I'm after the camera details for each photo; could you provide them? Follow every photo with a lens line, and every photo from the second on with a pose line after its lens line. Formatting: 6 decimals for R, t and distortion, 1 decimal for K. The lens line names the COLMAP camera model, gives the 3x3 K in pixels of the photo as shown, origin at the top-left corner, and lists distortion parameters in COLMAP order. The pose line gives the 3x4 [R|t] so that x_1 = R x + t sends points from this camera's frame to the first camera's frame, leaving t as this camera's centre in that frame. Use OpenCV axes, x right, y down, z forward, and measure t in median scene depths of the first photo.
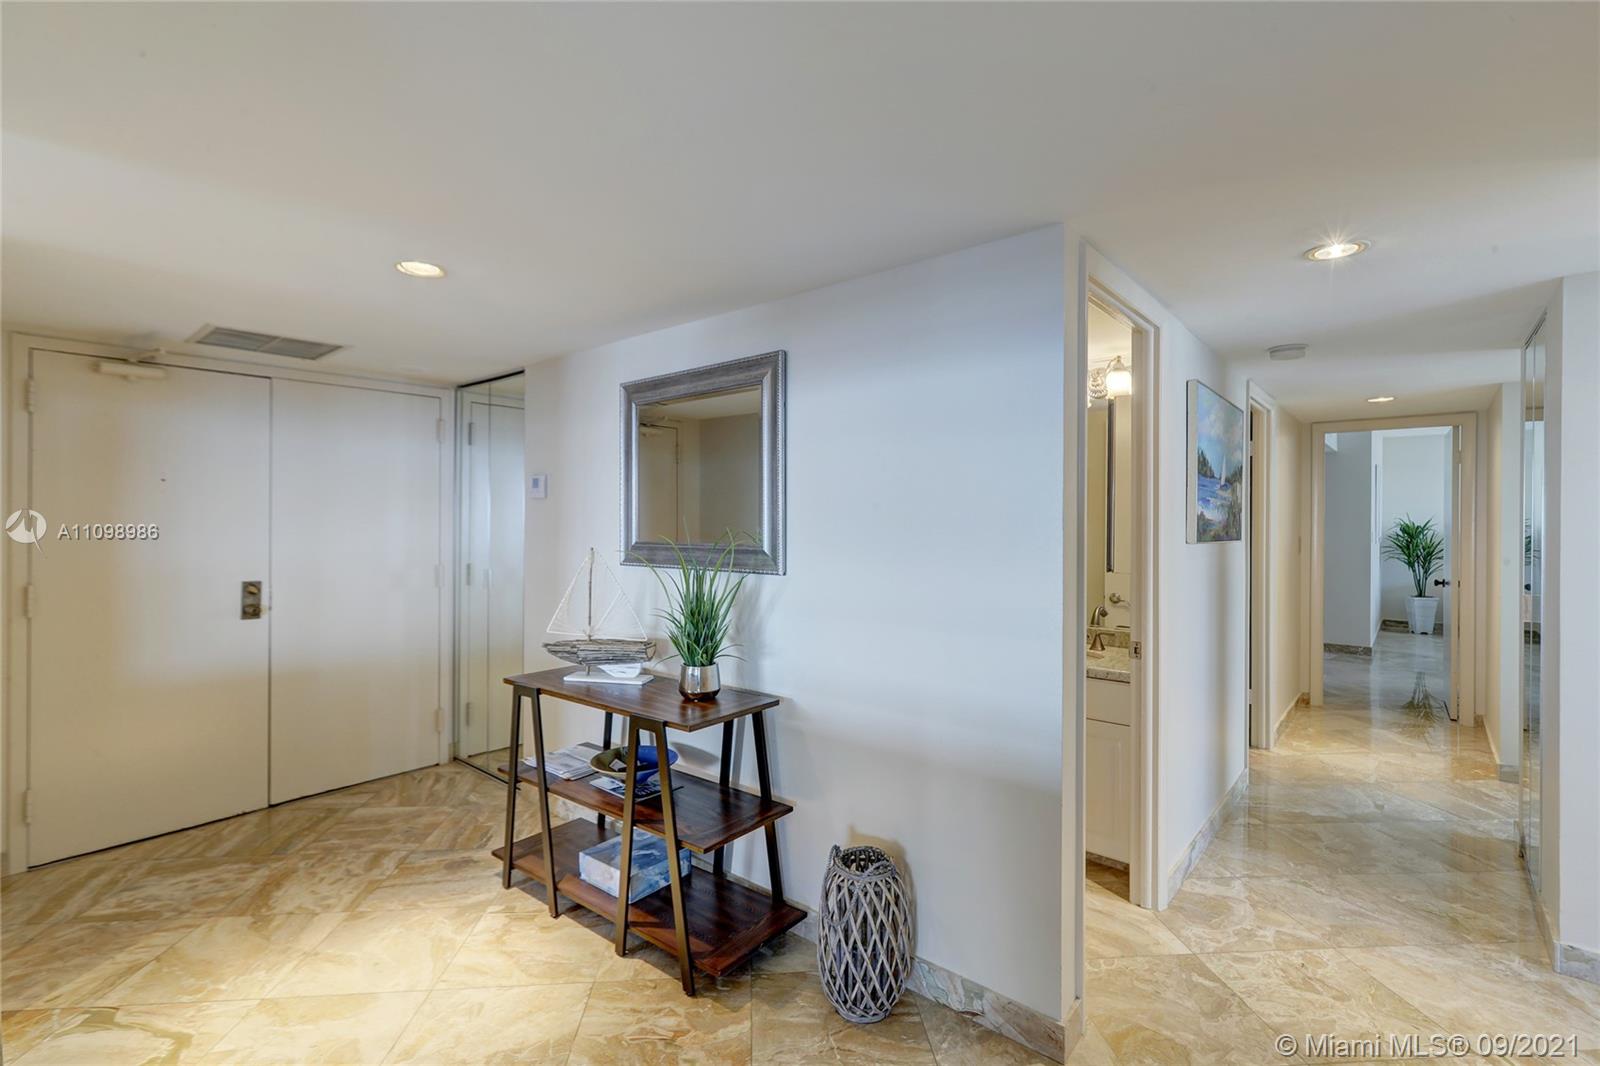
lens RADIAL K [[726.5, 0, 801.5], [0, 726.5, 543.6], [0, 0, 1]] dist [0.001329, 0.003939]
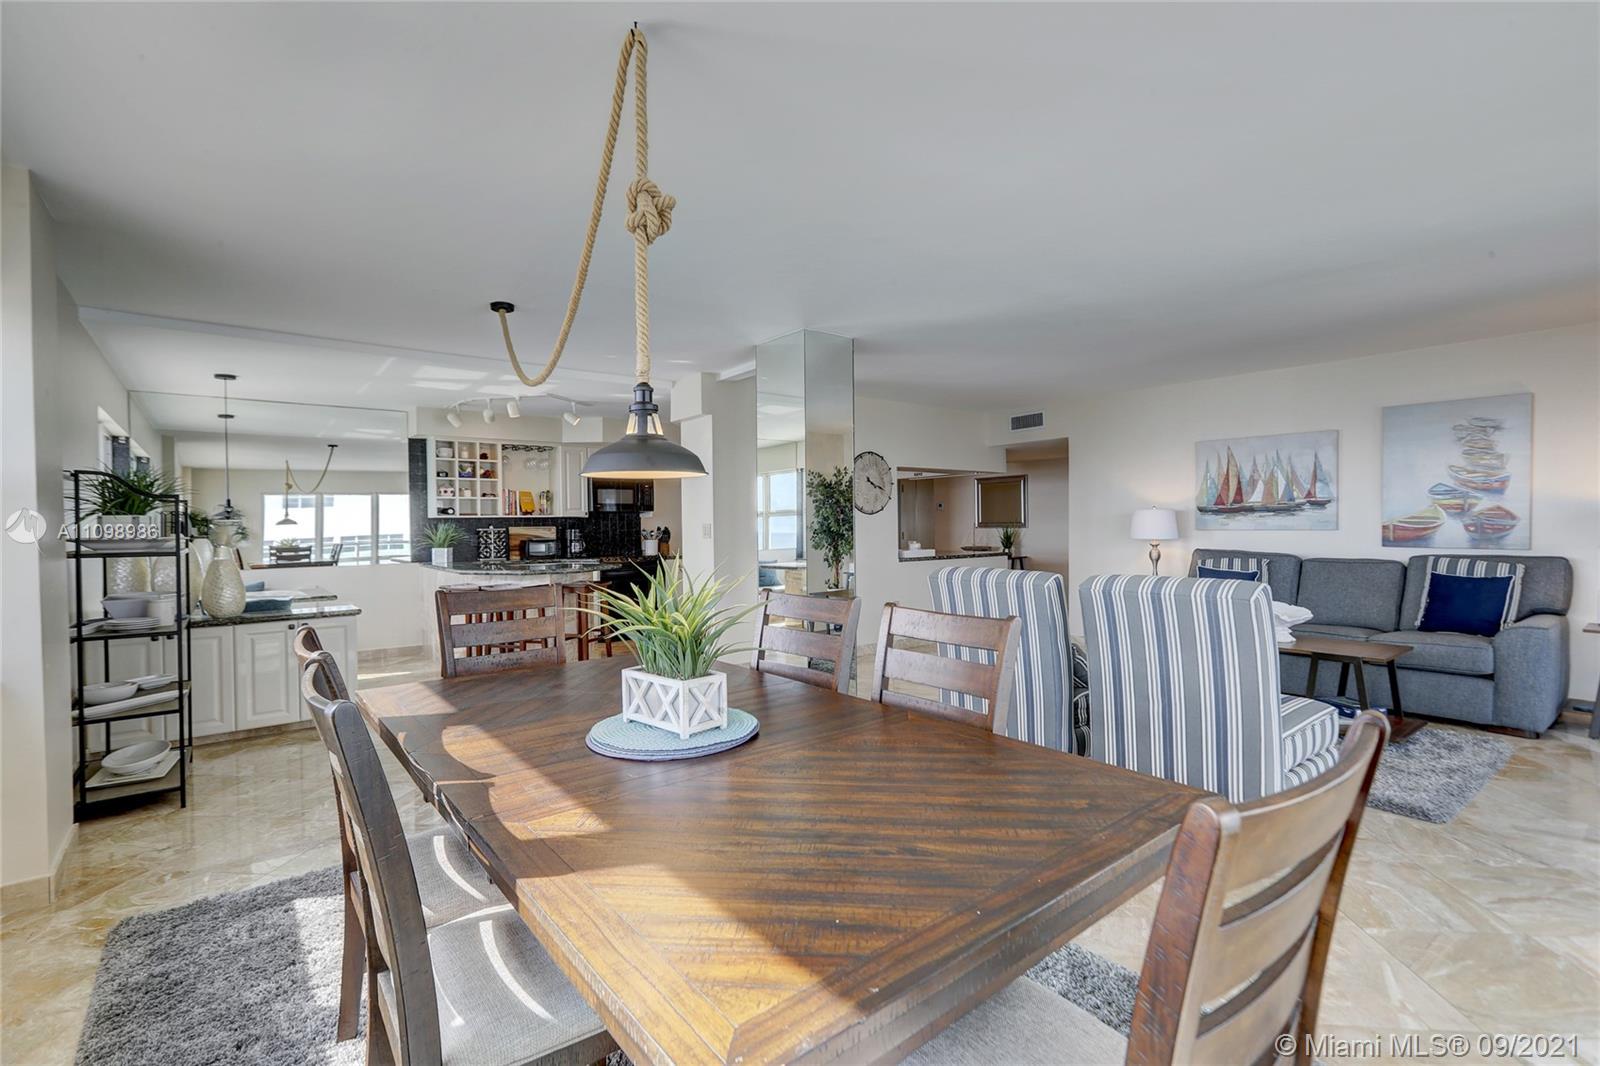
lens RADIAL K [[726.5, 0, 812.7], [0, 726.5, 528.5], [0, 0, 1]] dist [0.001329, 0.003939]
pose [[0.983035, -0.008762, -0.183211, -0.401077], [0.006976, 0.999922, -0.010390, 0.066376], [0.183288, 0.008936, 0.983019, -2.833009]]
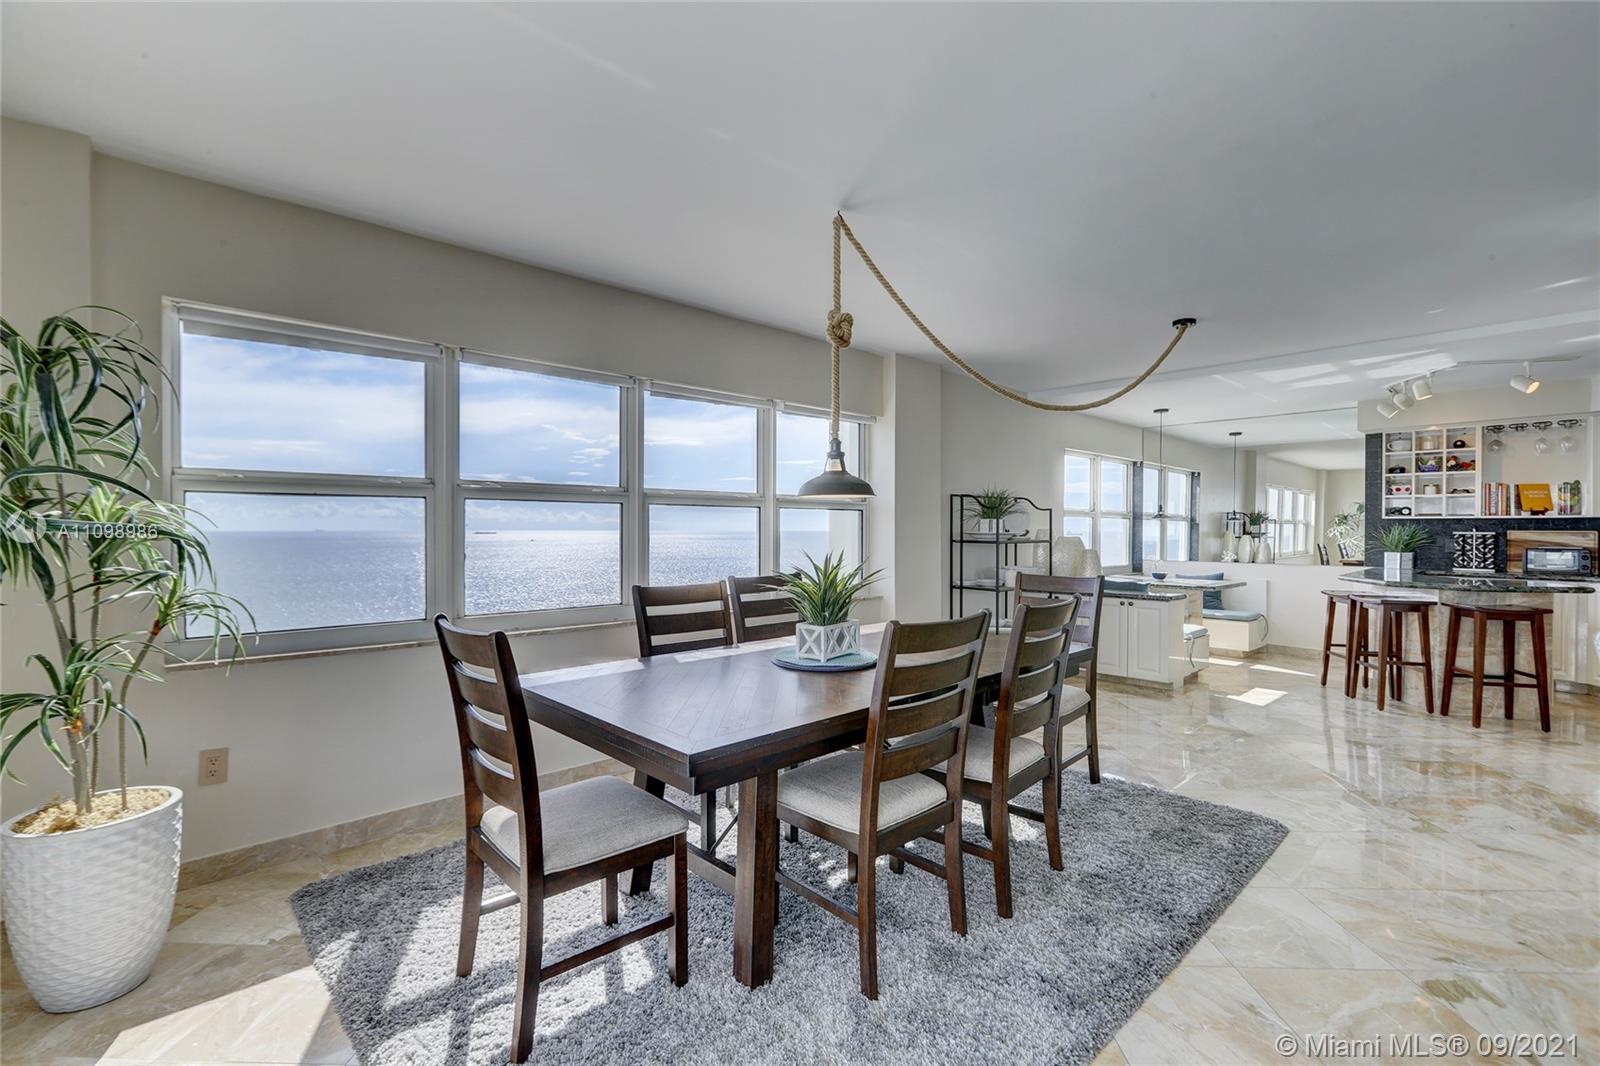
lens RADIAL K [[726.5, 0, 803.6], [0, 726.5, 539.9], [0, 0, 1]] dist [0.001329, 0.003939]
pose [[-0.102586, 0.018178, -0.994558, 0.308102], [-0.023131, 0.999519, 0.020655, 0.055521], [0.994455, 0.025124, -0.102116, -2.188931]]
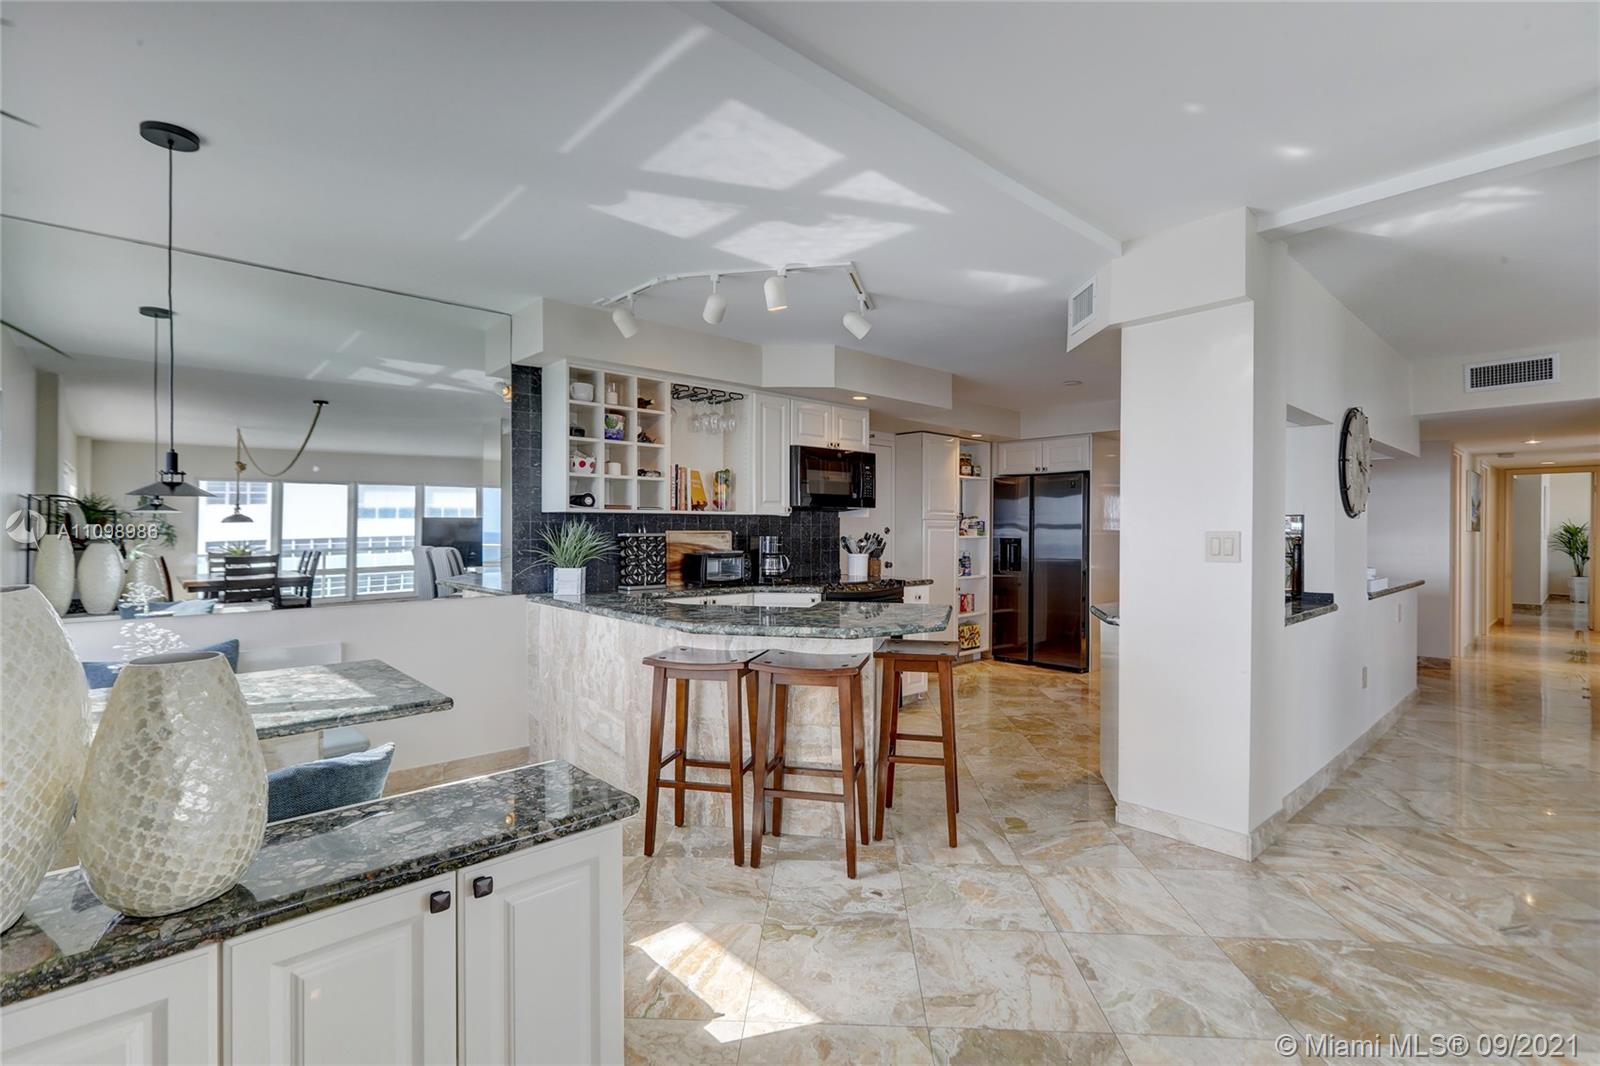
lens RADIAL K [[726.5, 0, 810.6], [0, 726.5, 539.3], [0, 0, 1]] dist [0.001329, 0.003939]
pose [[0.993178, 0.004996, -0.116505, -1.520111], [-0.005586, 0.999973, -0.004737, 0.049073], [0.116478, 0.005355, 0.993179, -1.897990]]
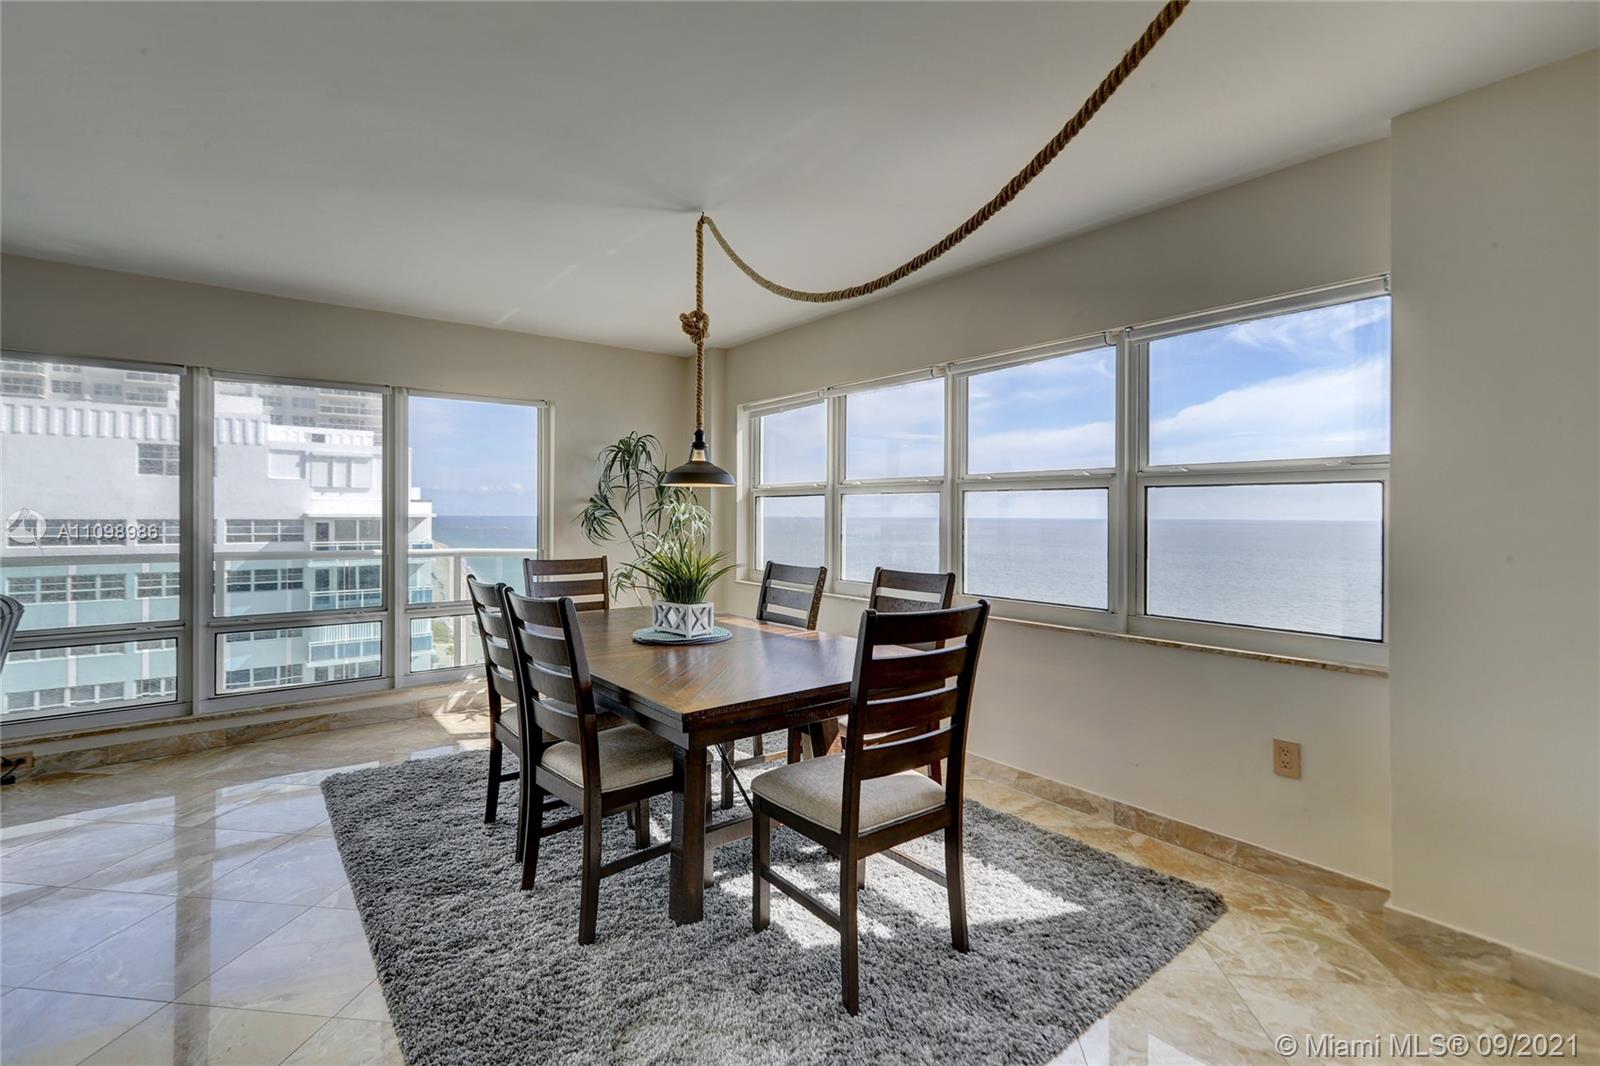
lens RADIAL K [[728.7, 0, 801.4], [0, 728.7, 528.4], [0, 0, 1]] dist [0.003249, 0.000449]
pose [[-0.979256, -0.005883, 0.202543, -1.013190], [0.002881, 0.999073, 0.042949, 0.033186], [-0.202608, 0.042641, -0.978331, -1.263808]]
